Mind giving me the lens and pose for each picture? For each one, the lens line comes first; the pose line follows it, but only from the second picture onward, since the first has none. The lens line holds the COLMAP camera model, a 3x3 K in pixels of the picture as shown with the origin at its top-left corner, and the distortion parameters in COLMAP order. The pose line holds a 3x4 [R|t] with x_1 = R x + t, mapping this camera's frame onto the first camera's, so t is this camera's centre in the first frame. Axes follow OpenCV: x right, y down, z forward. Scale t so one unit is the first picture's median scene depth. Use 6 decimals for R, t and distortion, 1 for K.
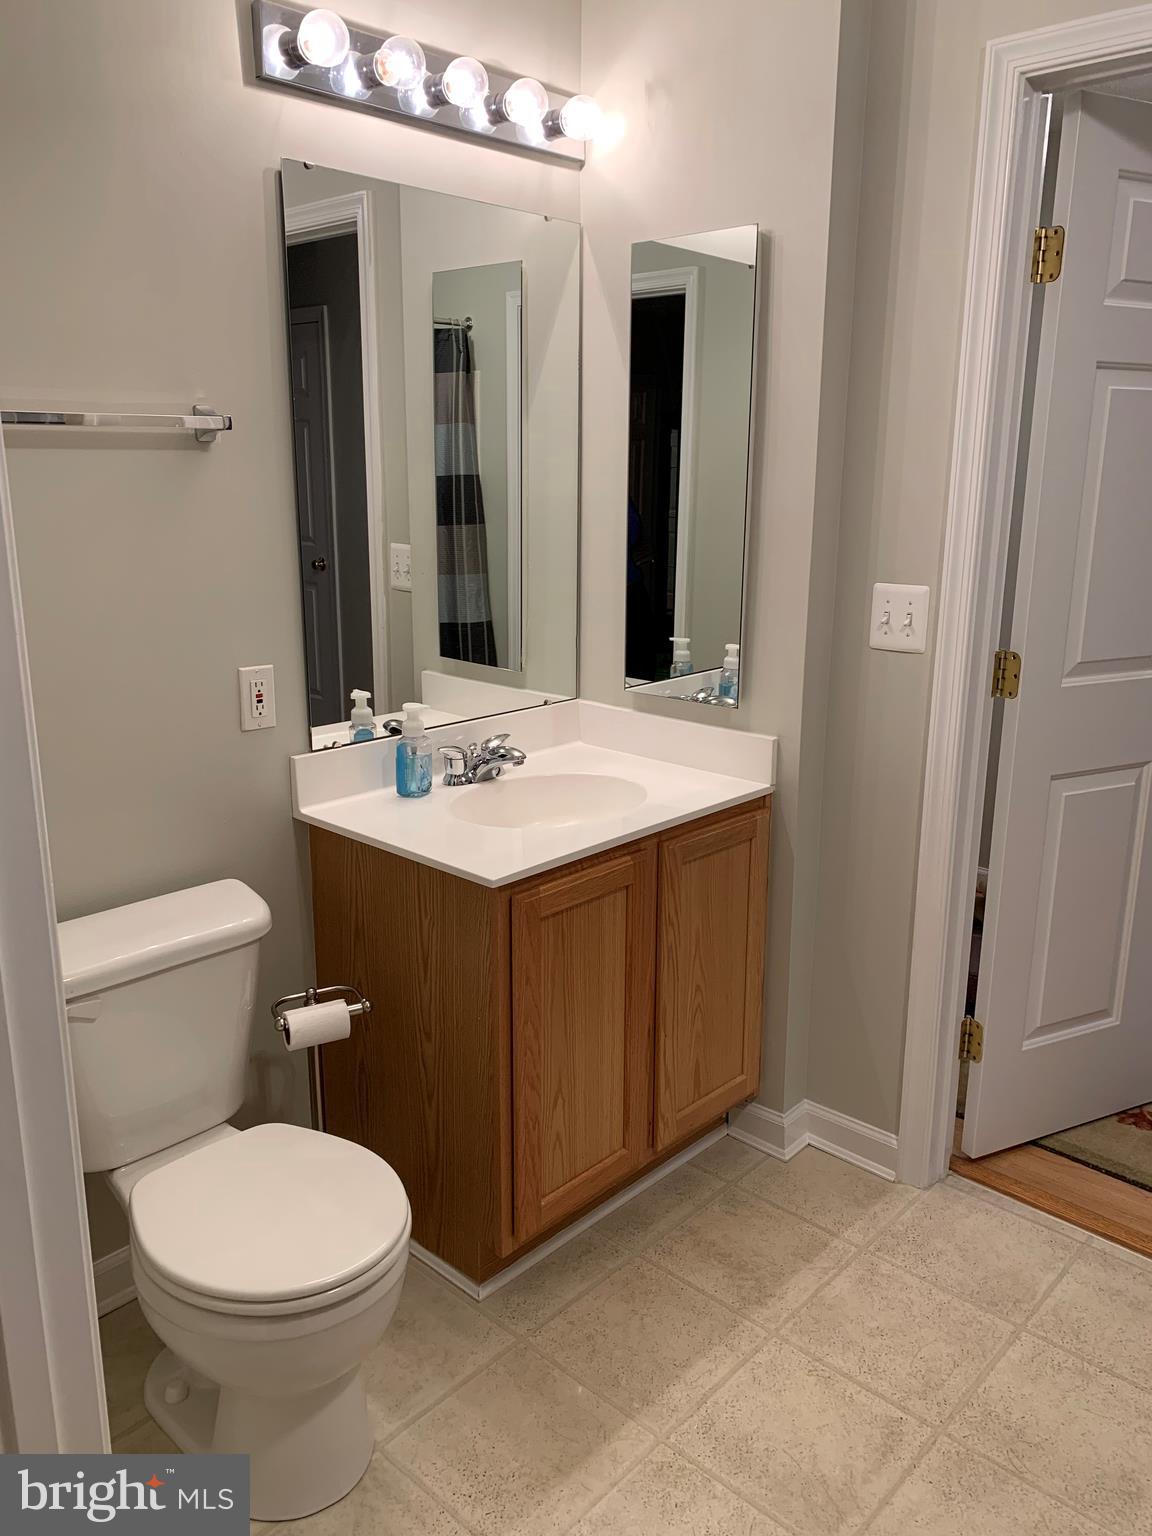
lens RADIAL K [[1160.1, 0, 573.7], [0, 1160.1, 753.3], [0, 0, 1]] dist [0.005612, -0.005193]
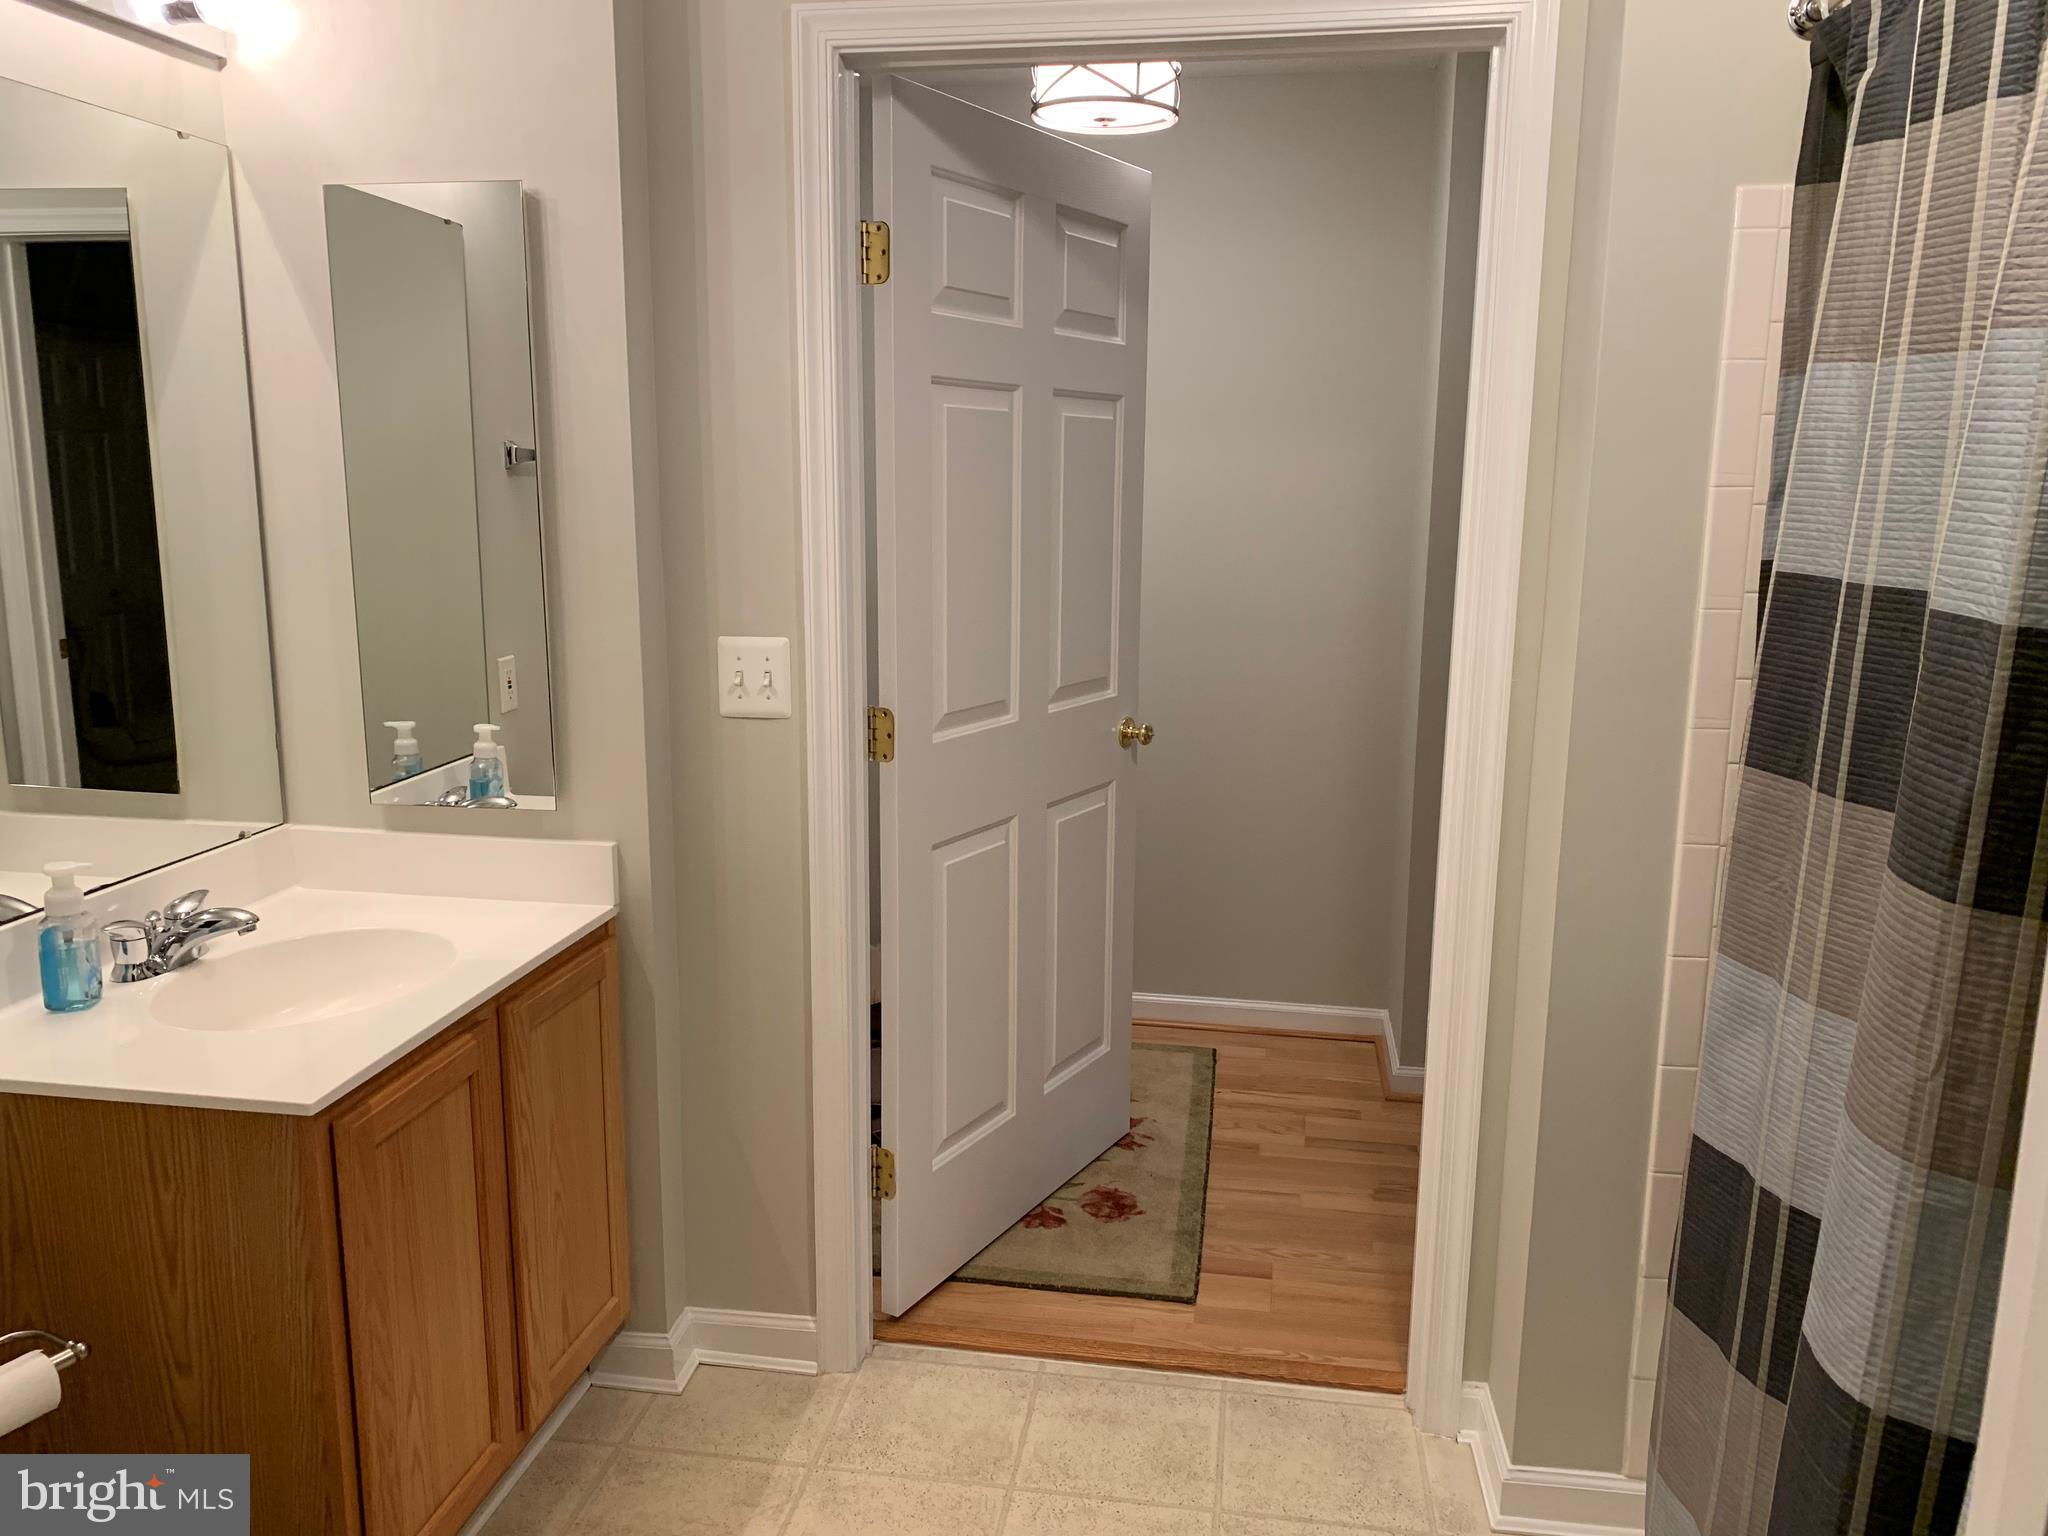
lens RADIAL K [[1545.6, 0, 1024.0], [0, 1545.6, 768.0], [0, 0, 1]] dist [-0.005200, -0.013195]
pose [[0.829607, -0.102392, 0.548878, -0.156326], [0.127250, 0.991844, -0.007307, -0.021274], [-0.543653, 0.075907, 0.835870, 0.000236]]
